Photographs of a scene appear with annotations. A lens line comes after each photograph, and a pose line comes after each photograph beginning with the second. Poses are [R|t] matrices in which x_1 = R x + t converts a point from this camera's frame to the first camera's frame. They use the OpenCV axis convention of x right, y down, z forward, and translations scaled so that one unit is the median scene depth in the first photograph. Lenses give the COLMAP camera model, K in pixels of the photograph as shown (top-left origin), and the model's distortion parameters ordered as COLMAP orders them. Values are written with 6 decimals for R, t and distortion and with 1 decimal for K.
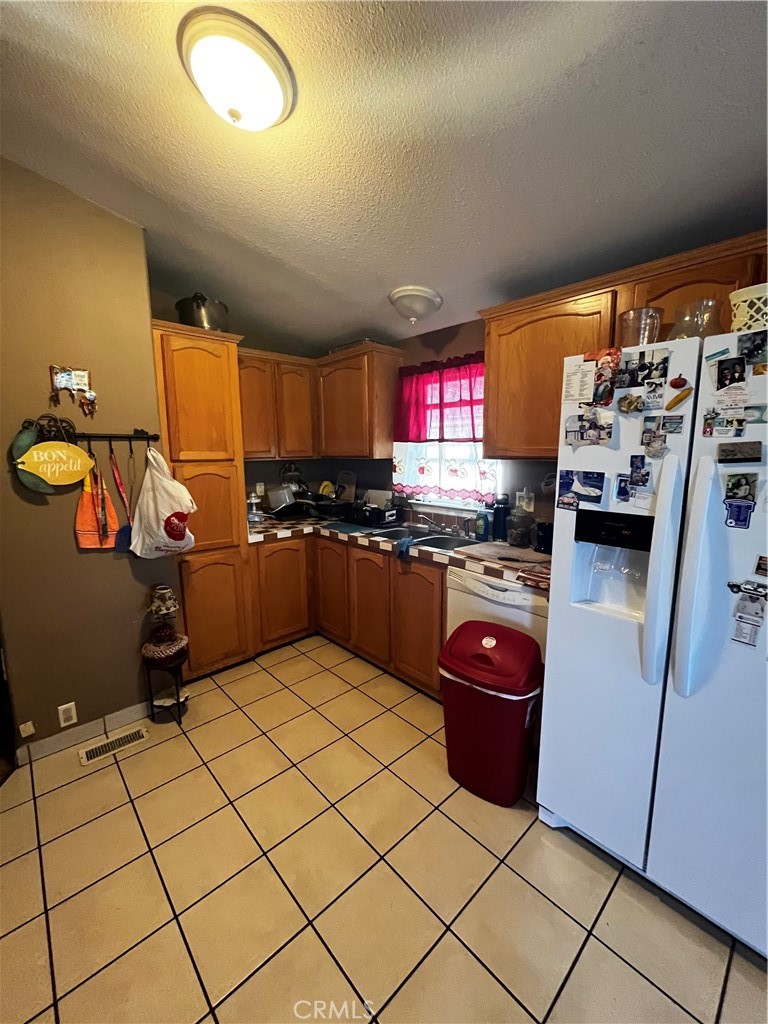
lens RADIAL K [[415.7, 0, 384.6], [0, 415.7, 510.8], [0, 0, 1]] dist [-0.000579, 0.000231]
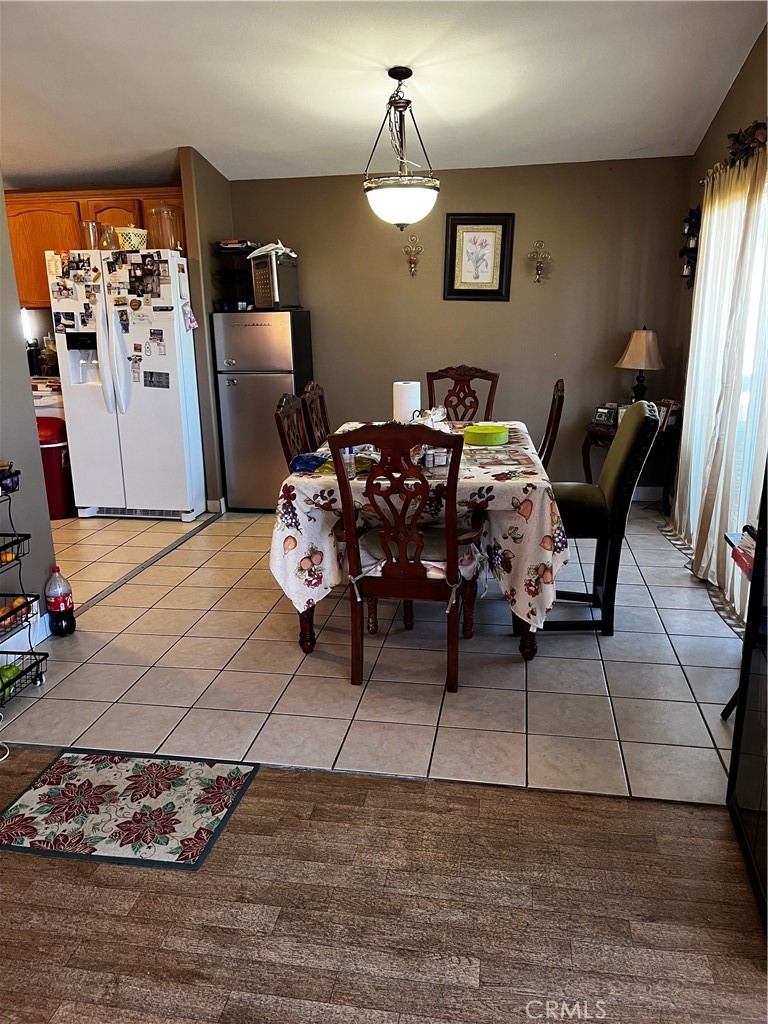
lens RADIAL K [[786.0, 0, 388.0], [0, 786.0, 515.8], [0, 0, 1]] dist [0.016264, -0.001407]
pose [[0.792573, -0.170029, 0.585592, -0.159436], [0.102004, 0.983775, 0.147585, 0.111337], [-0.601185, -0.057239, 0.797057, -0.716860]]
